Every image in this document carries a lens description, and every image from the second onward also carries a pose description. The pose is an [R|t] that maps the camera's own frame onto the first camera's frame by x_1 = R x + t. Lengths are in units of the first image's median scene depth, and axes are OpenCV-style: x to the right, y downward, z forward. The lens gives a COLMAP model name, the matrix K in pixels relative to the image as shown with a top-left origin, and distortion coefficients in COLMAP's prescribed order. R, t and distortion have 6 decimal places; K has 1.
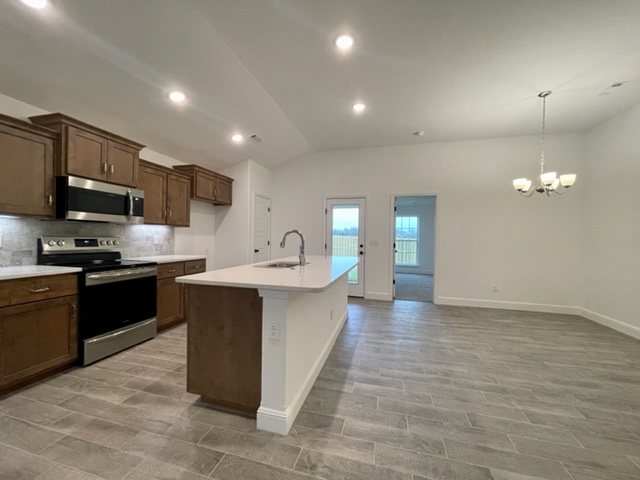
lens RADIAL K [[257.8, 0, 317.8], [0, 257.8, 241.4], [0, 0, 1]] dist [0.001609, 0.000099]
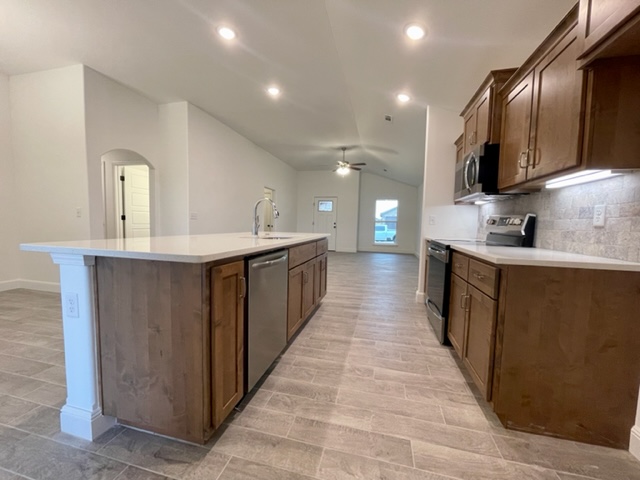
lens RADIAL K [[257.8, 0, 318.4], [0, 257.8, 239.8], [0, 0, 1]] dist [0.001609, 0.000099]
pose [[-0.999367, -0.029242, -0.020276, -0.217063], [-0.030648, 0.996869, 0.072890, 0.017564], [0.018081, 0.073465, -0.997134, 1.552855]]
